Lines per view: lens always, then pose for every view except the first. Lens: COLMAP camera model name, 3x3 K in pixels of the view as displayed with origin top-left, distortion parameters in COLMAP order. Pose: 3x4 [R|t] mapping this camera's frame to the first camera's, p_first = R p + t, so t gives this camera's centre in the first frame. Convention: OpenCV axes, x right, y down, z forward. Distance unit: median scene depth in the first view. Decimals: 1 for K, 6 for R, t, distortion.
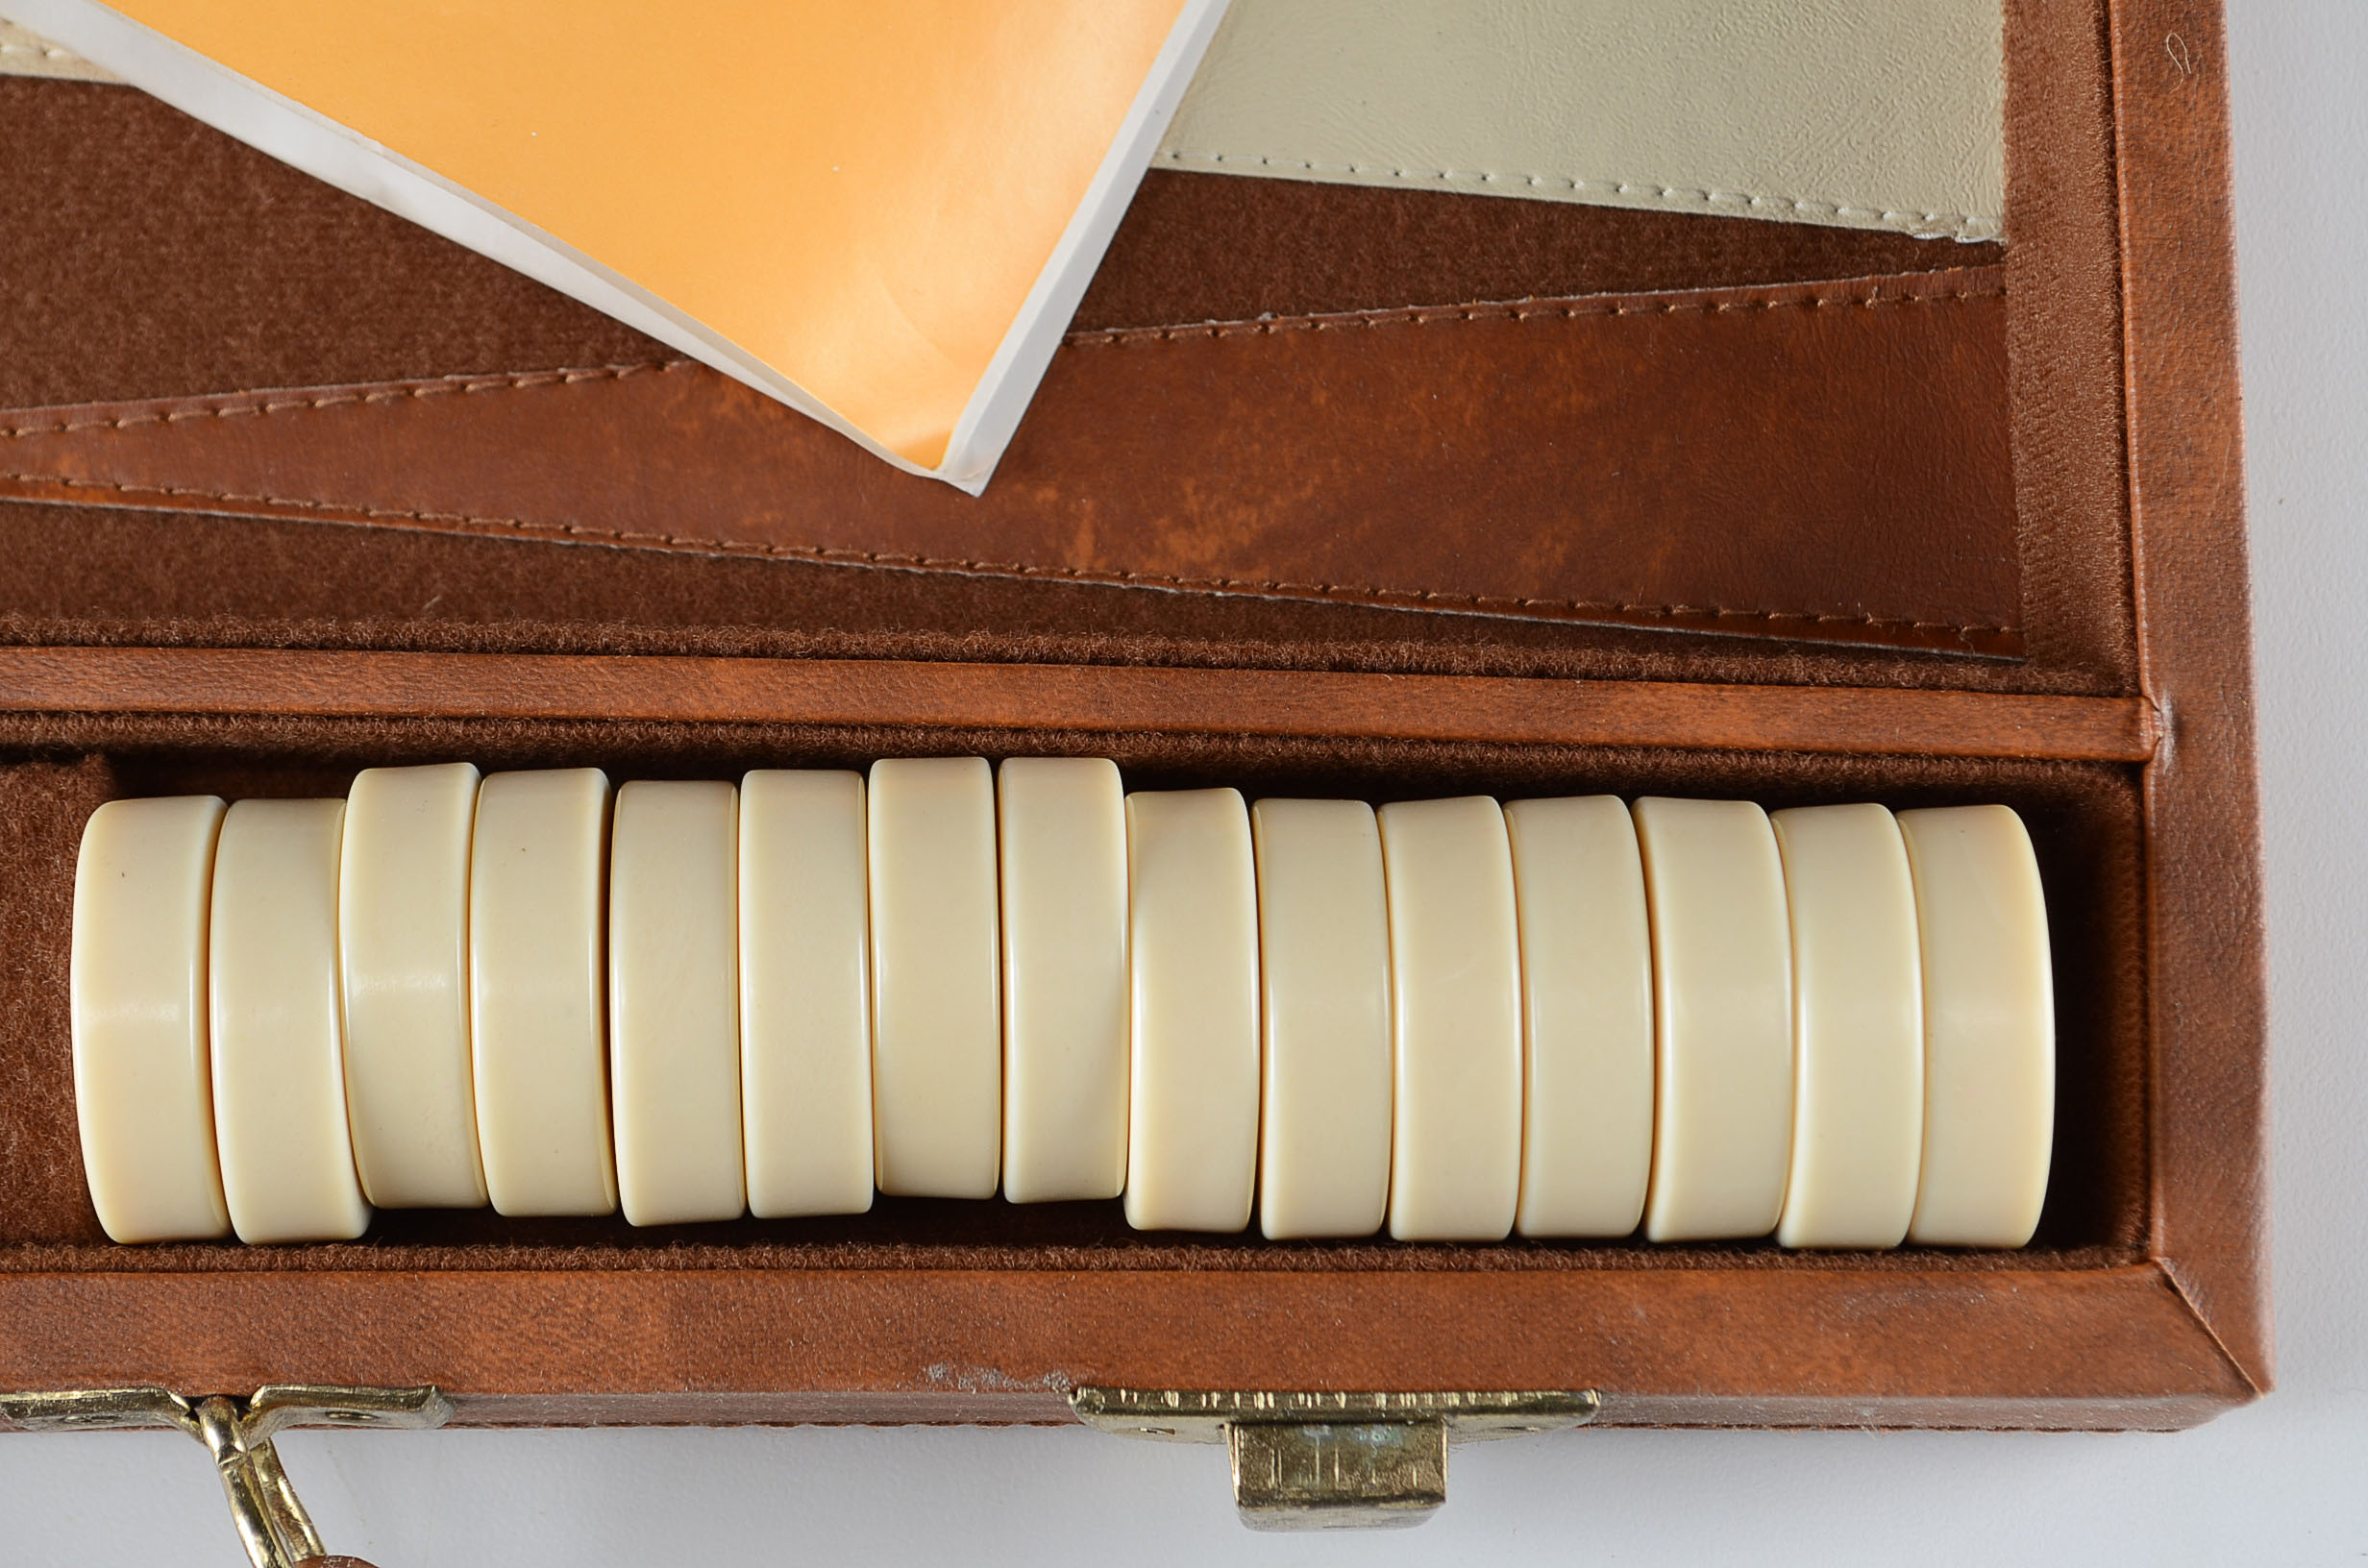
lens RADIAL K [[5375.3, 0, 1184.0], [0, 5375.3, 784.0], [0, 0, 1]] dist [0.013561, 0.401283]
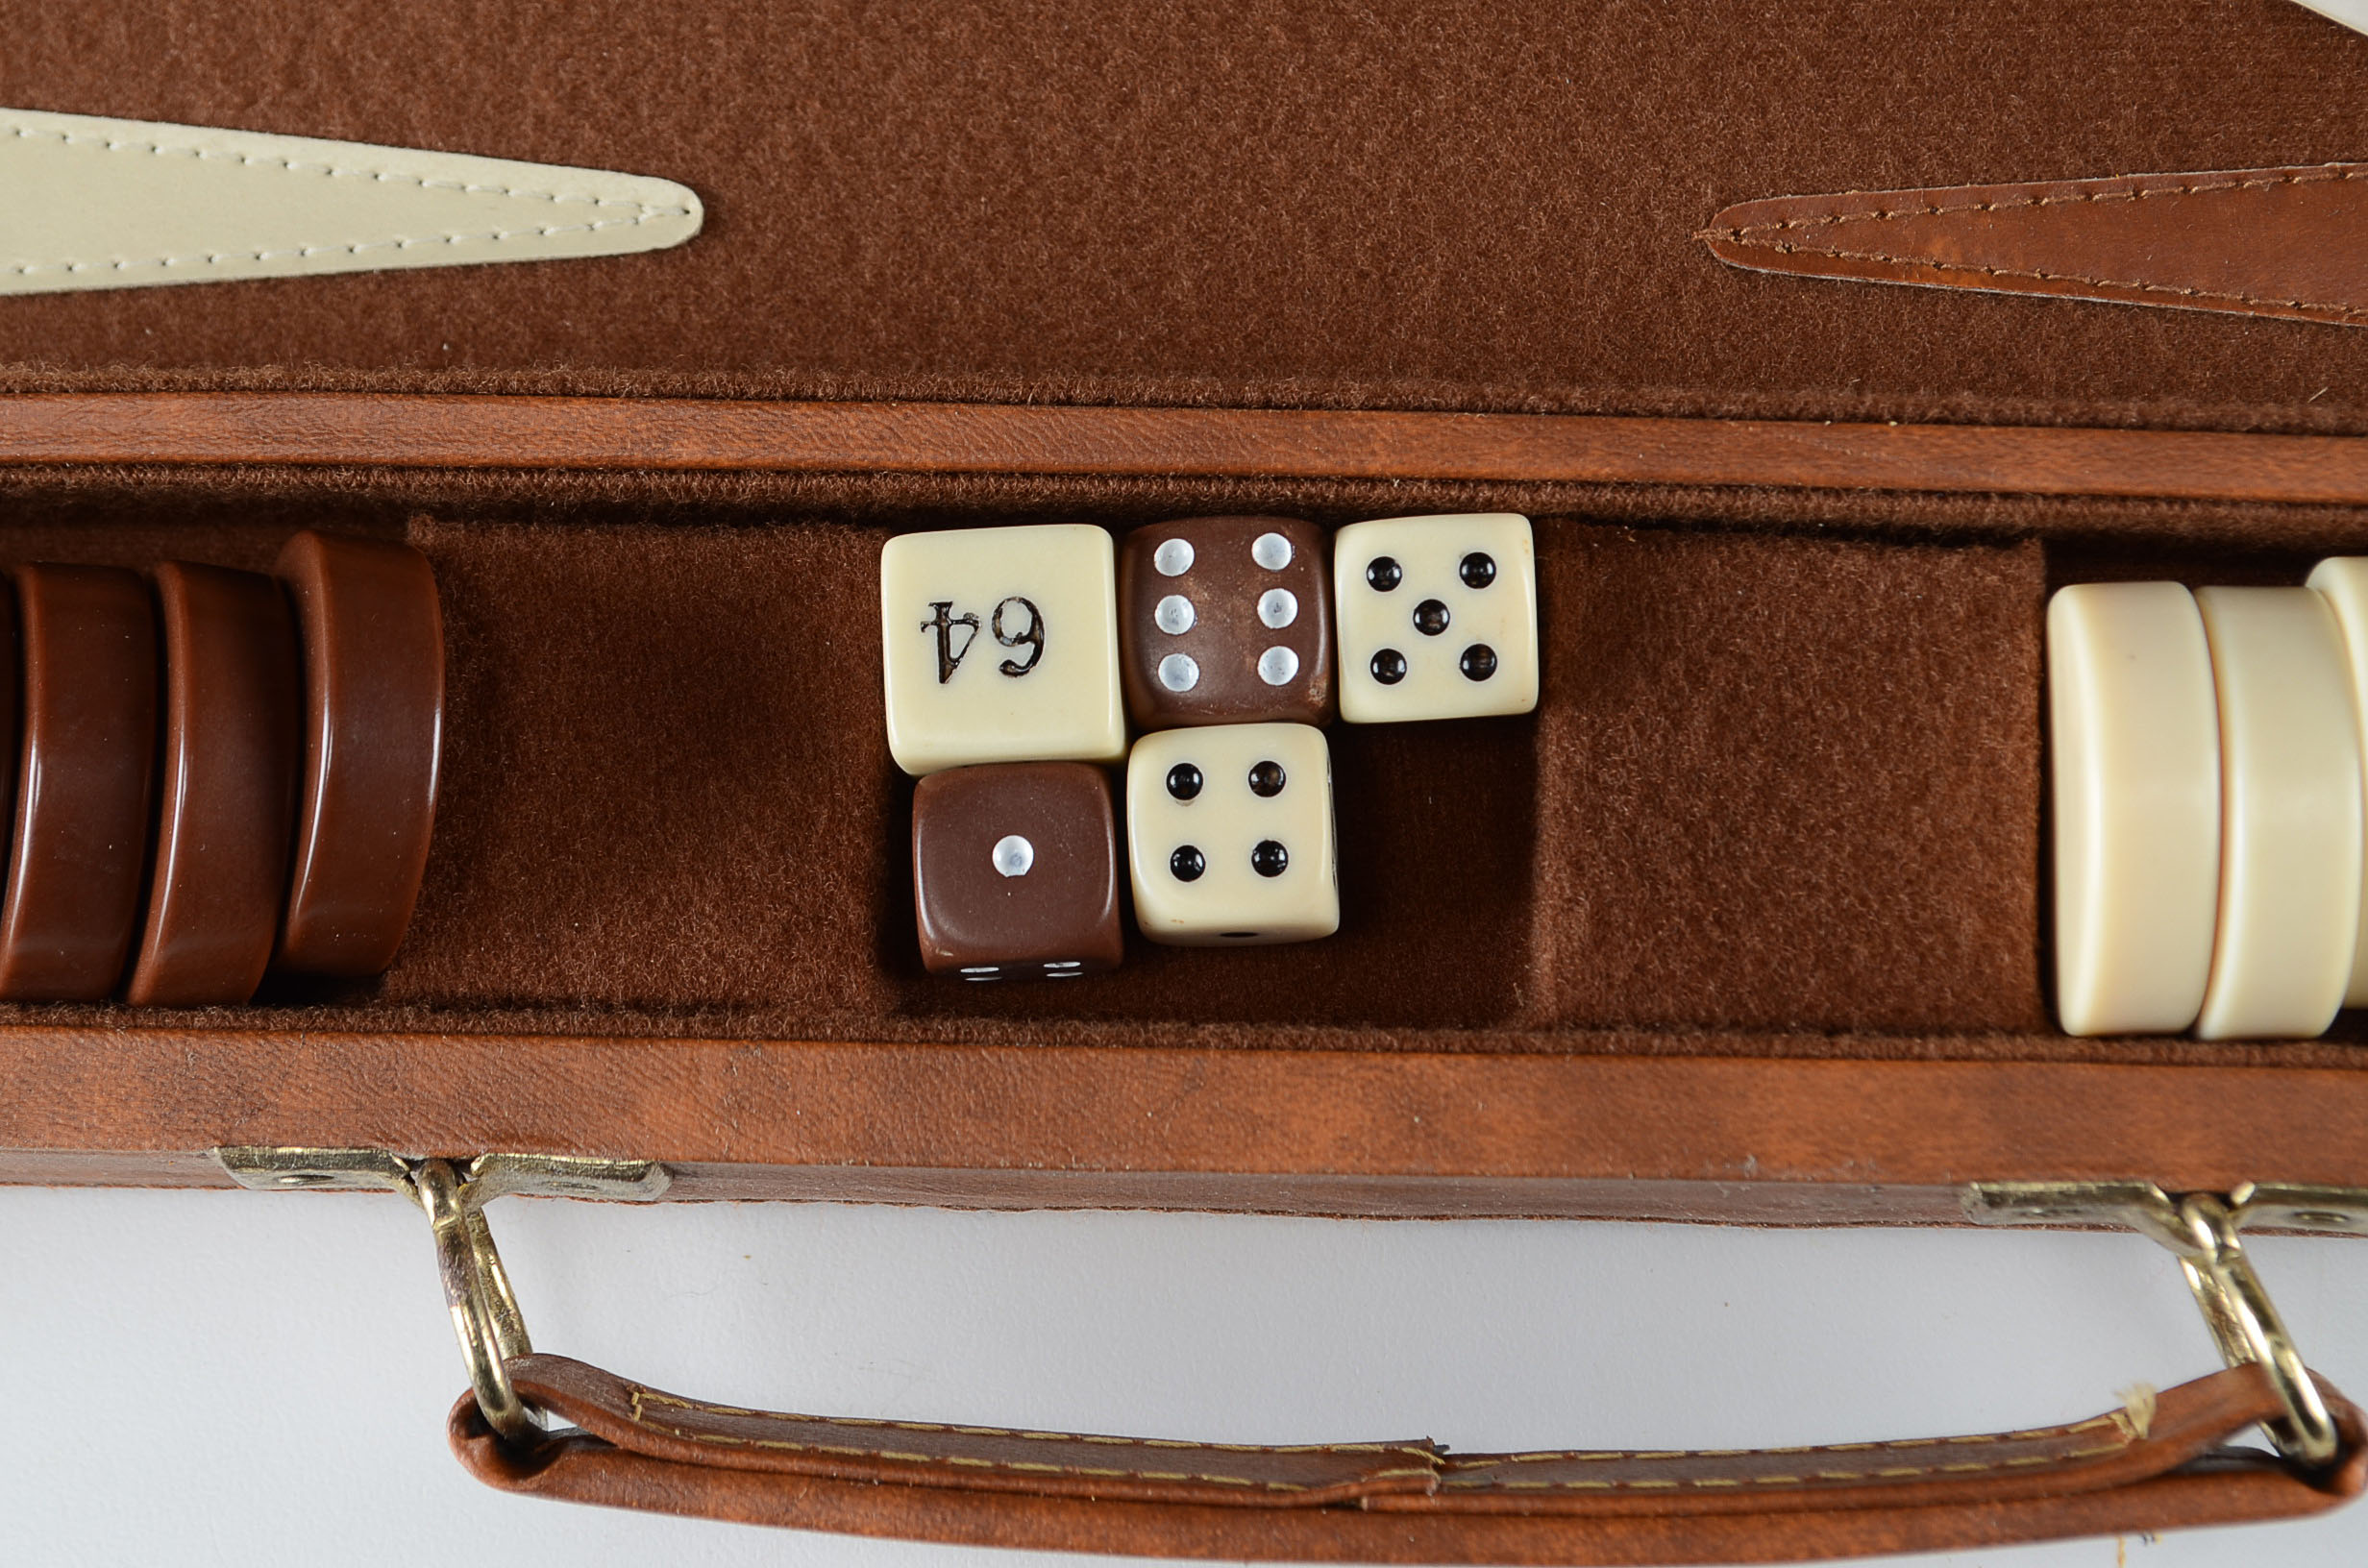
lens RADIAL K [[5375.3, 0, 1184.0], [0, 5375.3, 784.0], [0, 0, 1]] dist [0.013561, 0.401283]
pose [[0.997929, 0.023147, -0.060018, -0.283804], [-0.022156, 0.999608, 0.017113, 0.024730], [0.060391, -0.015748, 0.998051, 0.011077]]
